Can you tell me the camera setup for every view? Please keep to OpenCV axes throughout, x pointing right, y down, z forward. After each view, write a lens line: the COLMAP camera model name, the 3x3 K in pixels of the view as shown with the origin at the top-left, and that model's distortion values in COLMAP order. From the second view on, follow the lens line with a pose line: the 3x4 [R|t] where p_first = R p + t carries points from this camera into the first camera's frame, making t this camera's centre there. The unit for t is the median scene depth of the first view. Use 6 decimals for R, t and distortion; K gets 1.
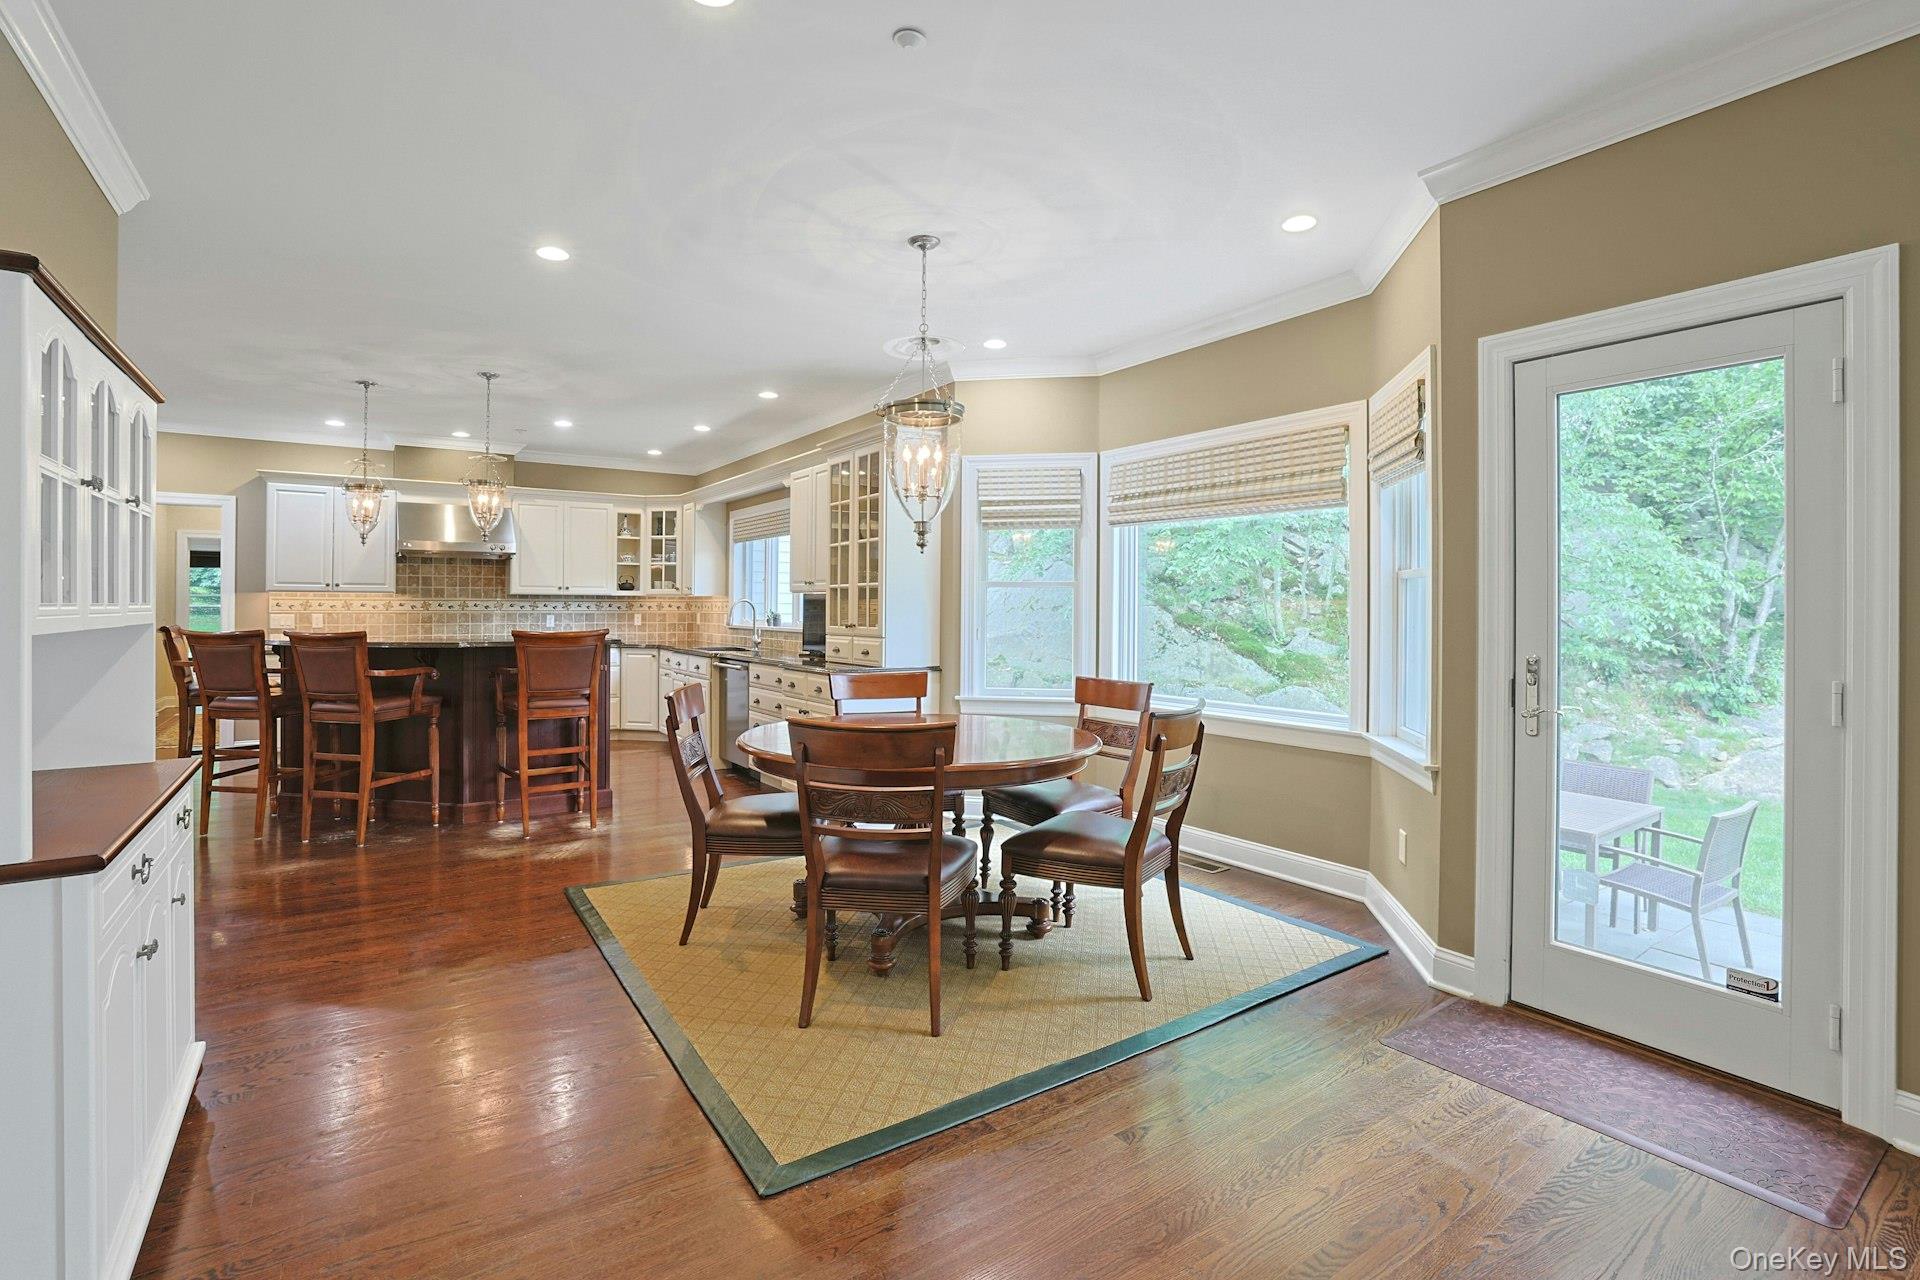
lens RADIAL K [[898.6, 0, 959.2], [0, 898.6, 616.2], [0, 0, 1]] dist [-0.022355, 0.000073]
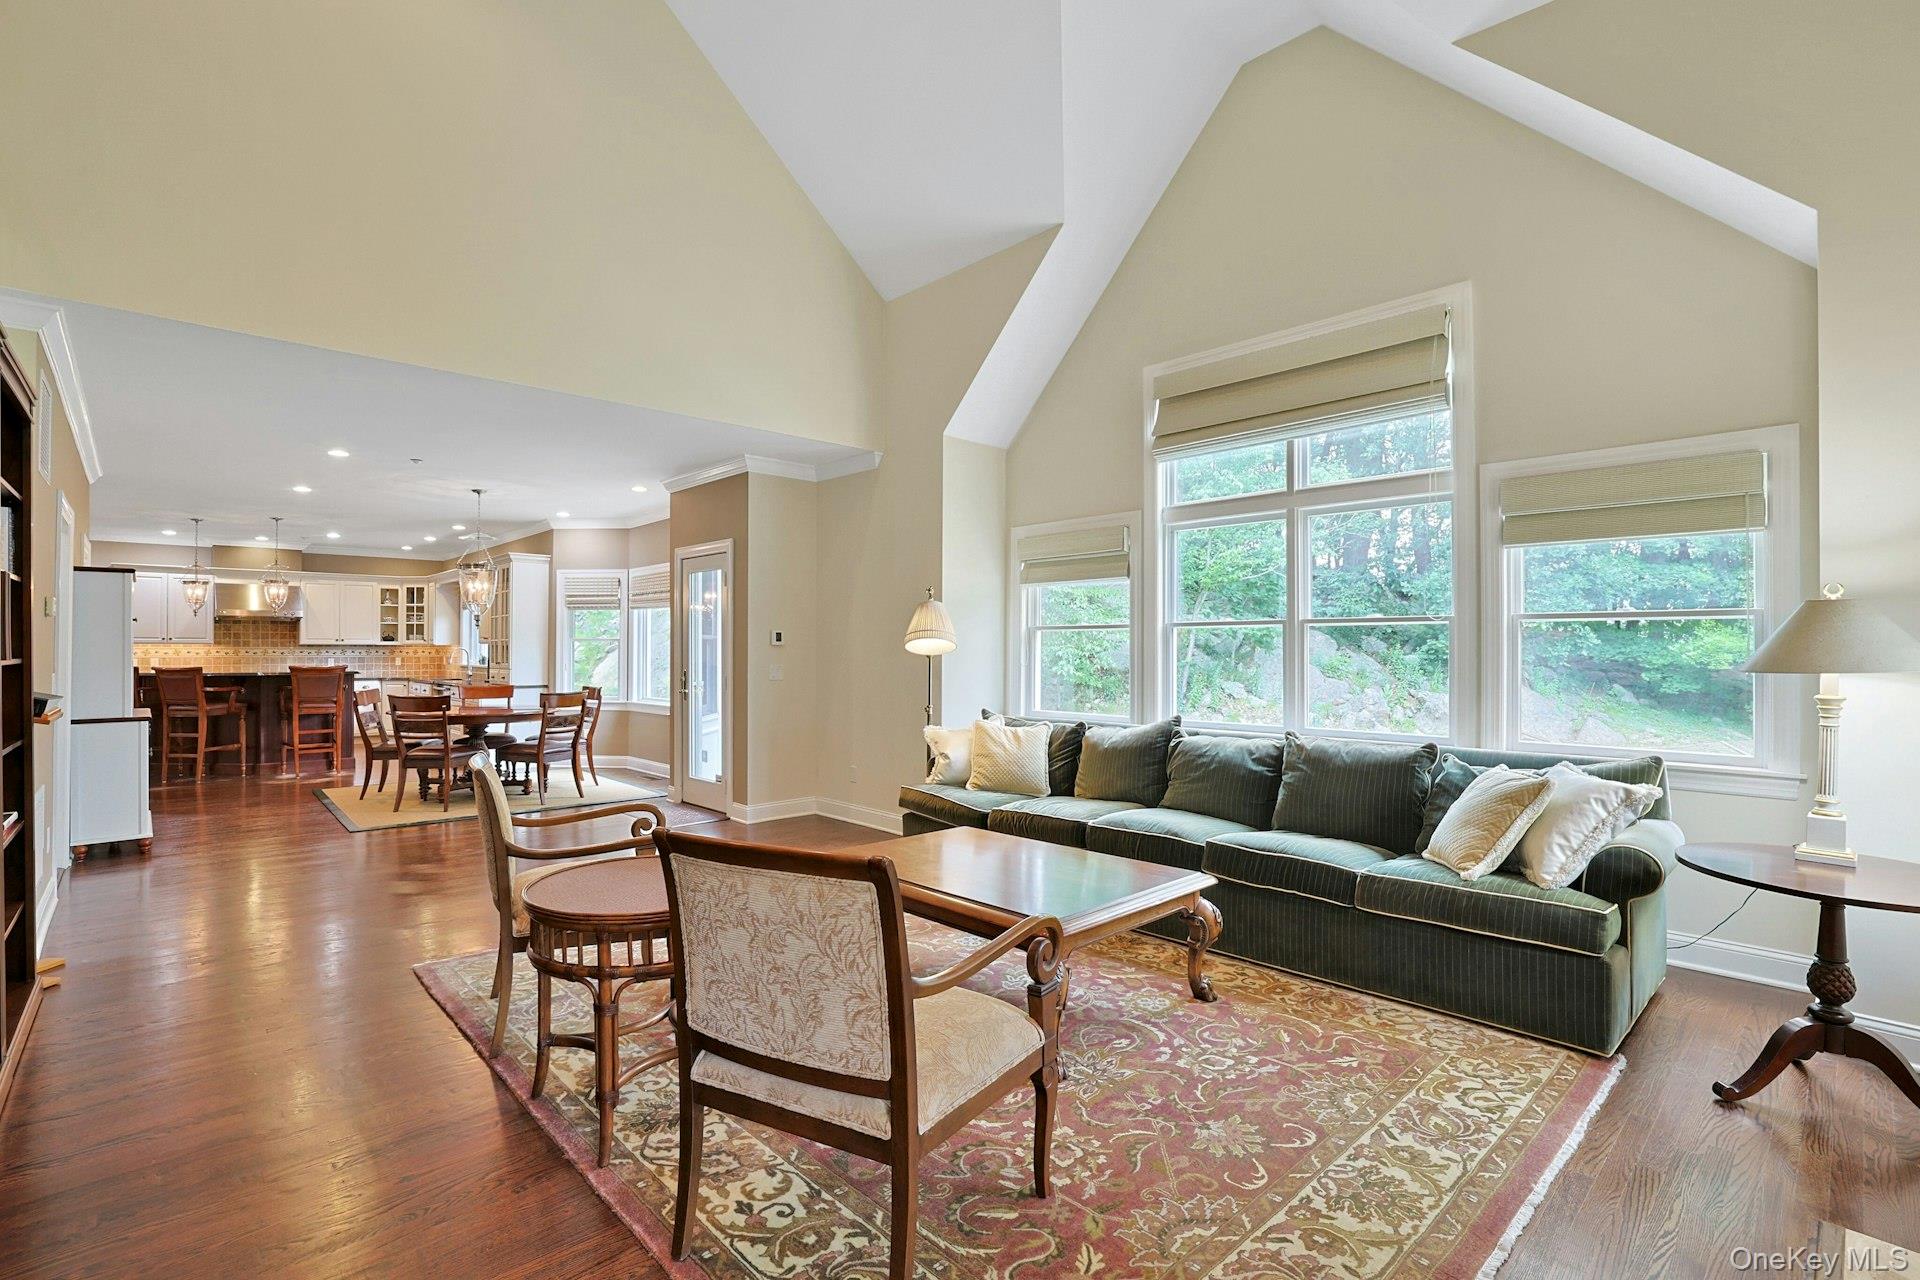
lens RADIAL K [[917.5, 0, 954.6], [0, 917.5, 654.7], [0, 0, 1]] dist [-0.000426, 0.000575]
pose [[0.991922, -0.005792, 0.126717, 0.411594], [0.006337, 0.999972, -0.003899, 0.005572], [-0.126691, 0.004671, 0.991931, -0.696339]]
